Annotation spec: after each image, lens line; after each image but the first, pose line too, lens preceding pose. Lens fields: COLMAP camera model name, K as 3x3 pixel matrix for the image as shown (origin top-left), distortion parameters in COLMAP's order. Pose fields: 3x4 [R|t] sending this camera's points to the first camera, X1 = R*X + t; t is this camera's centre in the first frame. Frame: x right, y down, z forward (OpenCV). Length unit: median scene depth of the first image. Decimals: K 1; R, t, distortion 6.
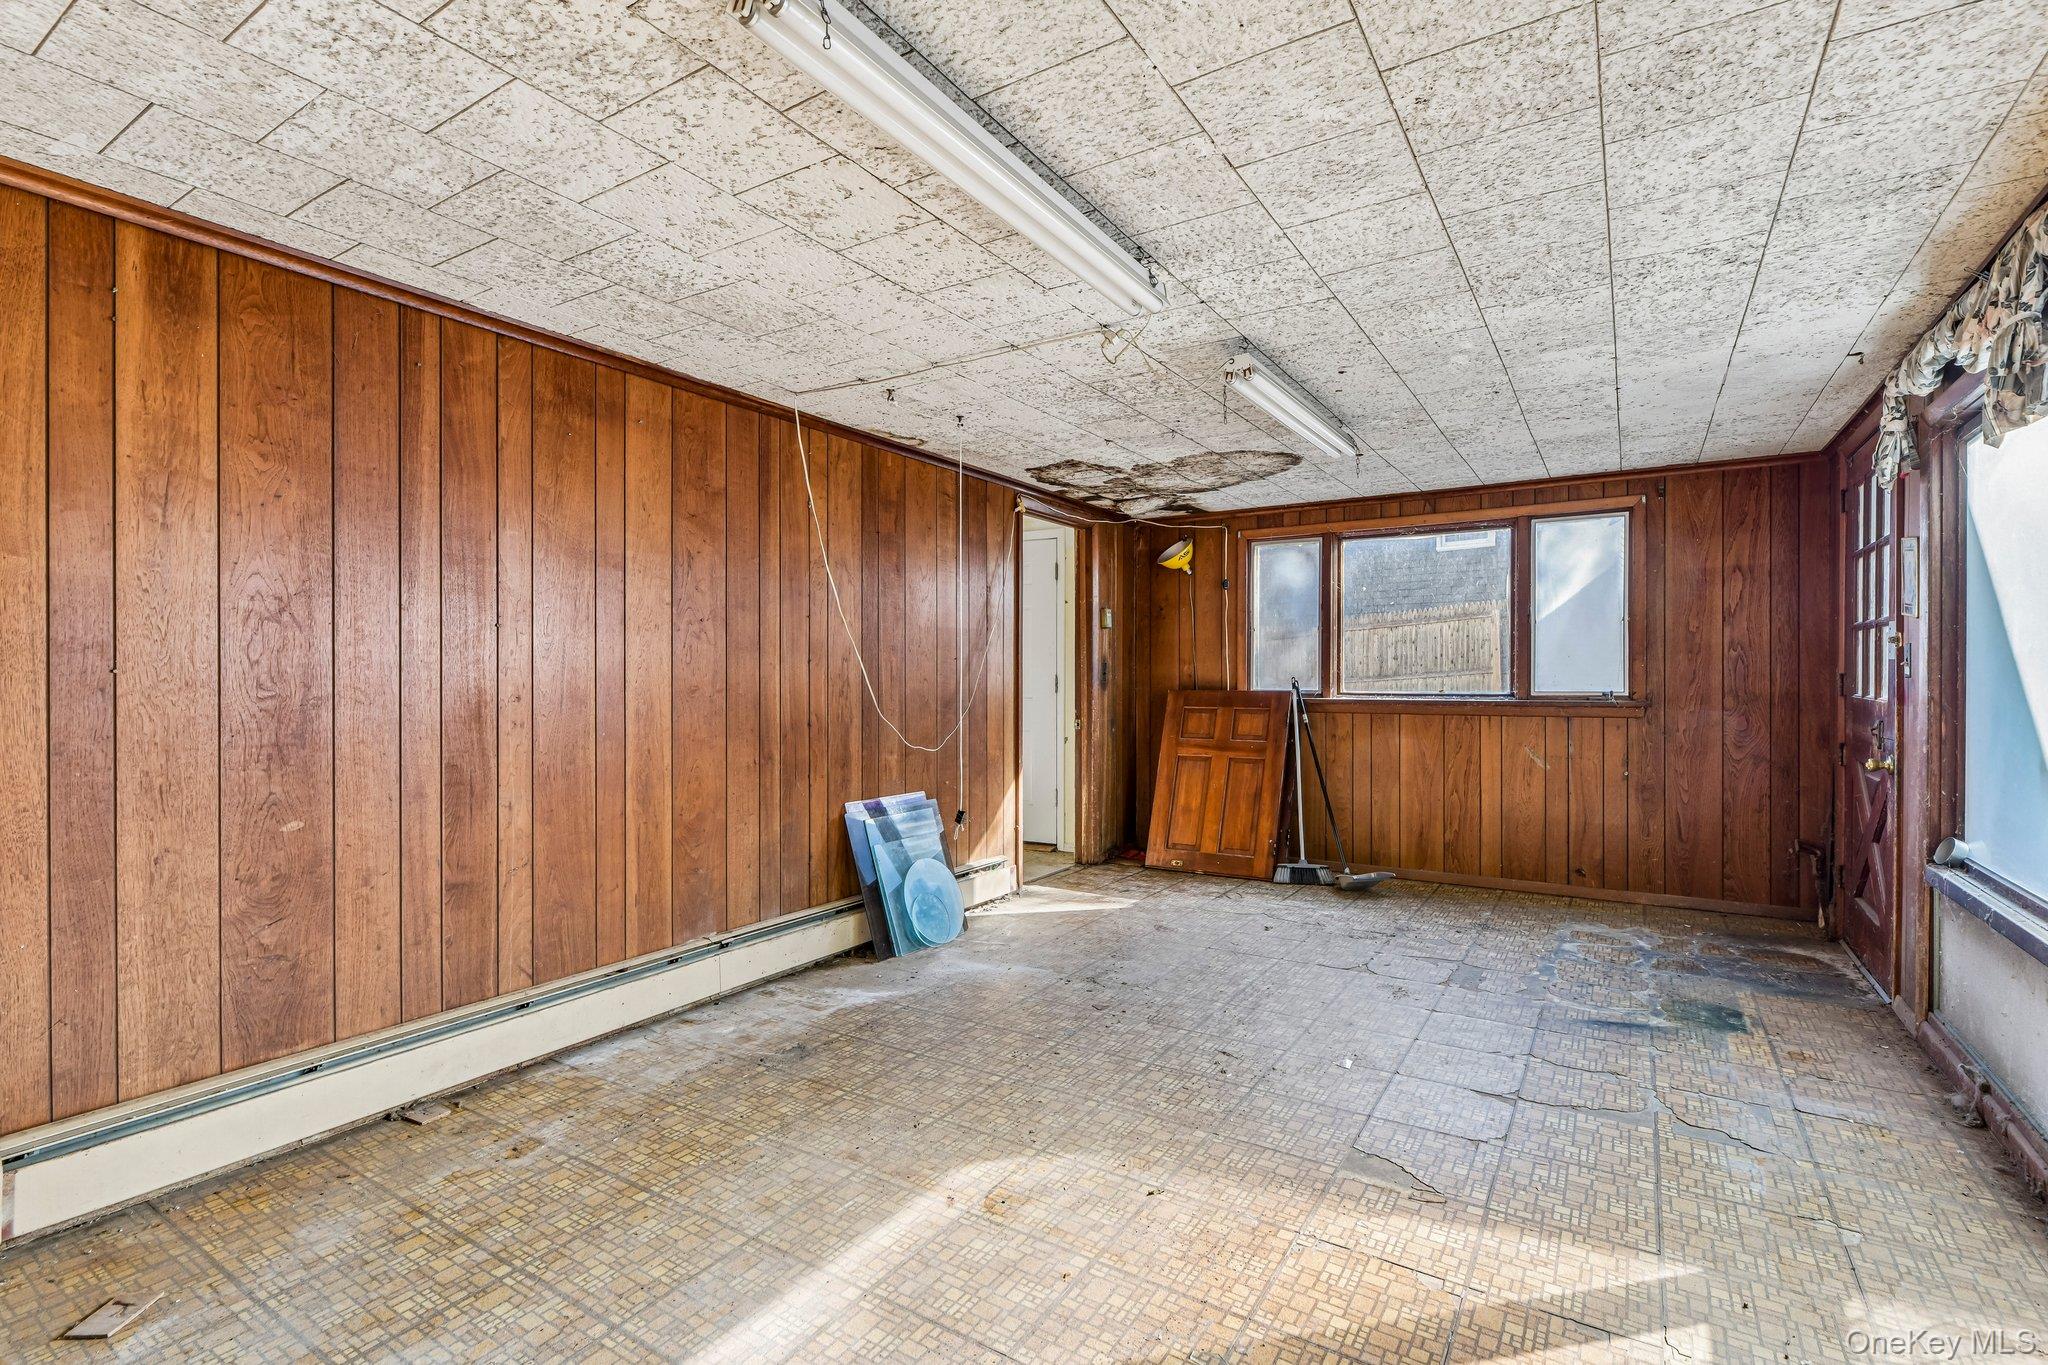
lens RADIAL K [[943.9, 0, 1018.9], [0, 943.9, 674.3], [0, 0, 1]] dist [0.005679, -0.002841]
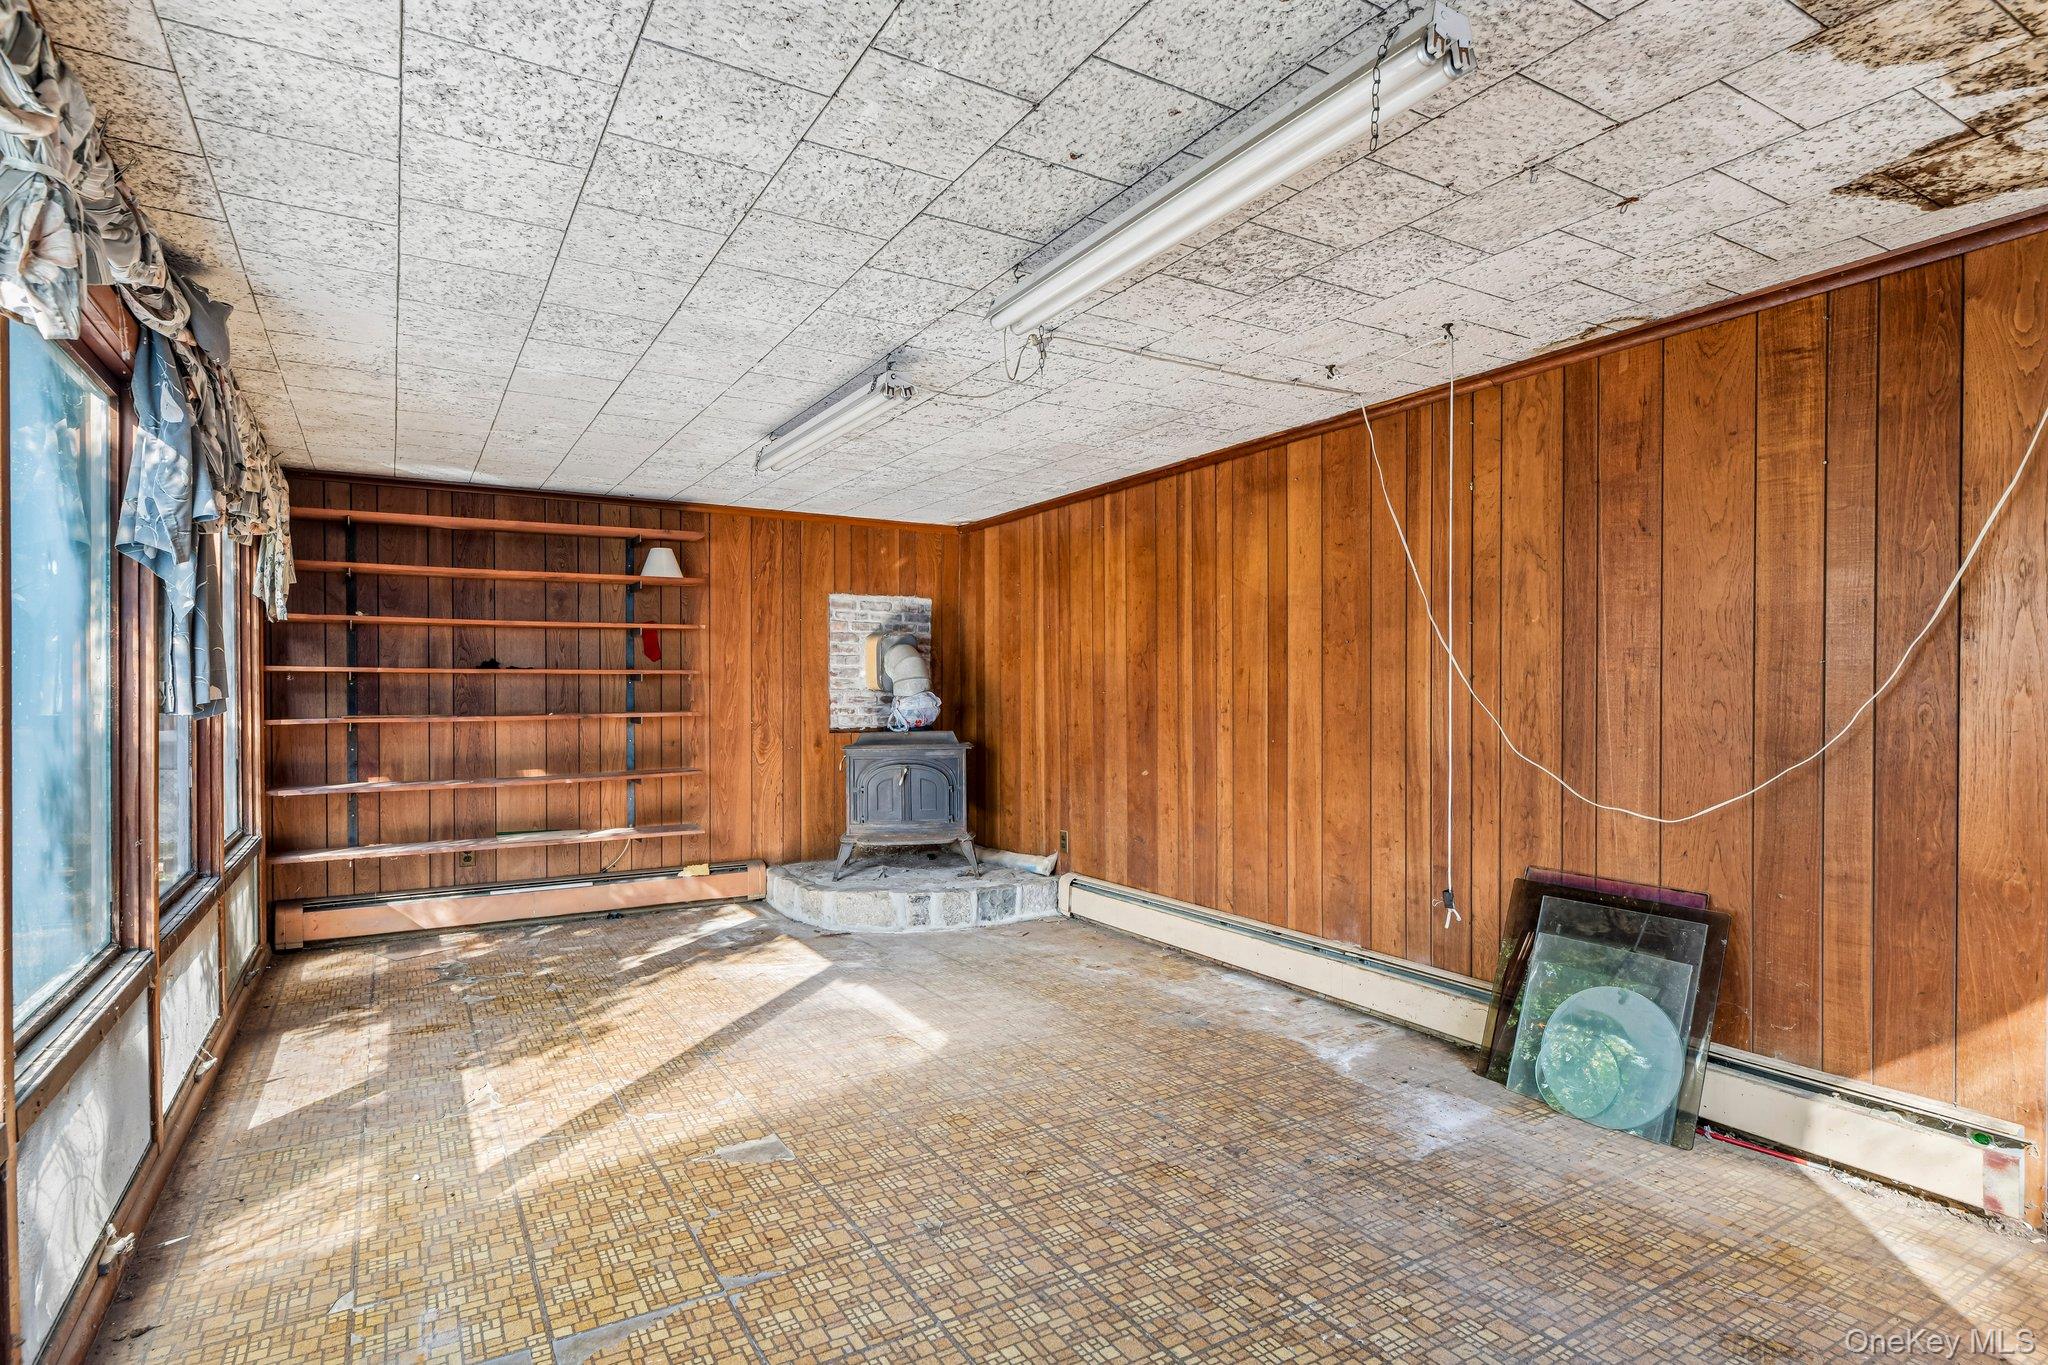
lens RADIAL K [[1056.4, 0, 1020.7], [0, 1056.4, 695.1], [0, 0, 1]] dist [0.005084, 0.000974]
pose [[-0.439979, 0.006312, -0.897986, 0.995590], [0.004782, 0.999978, 0.004686, -0.005986], [0.897995, -0.002232, -0.439999, 1.350599]]
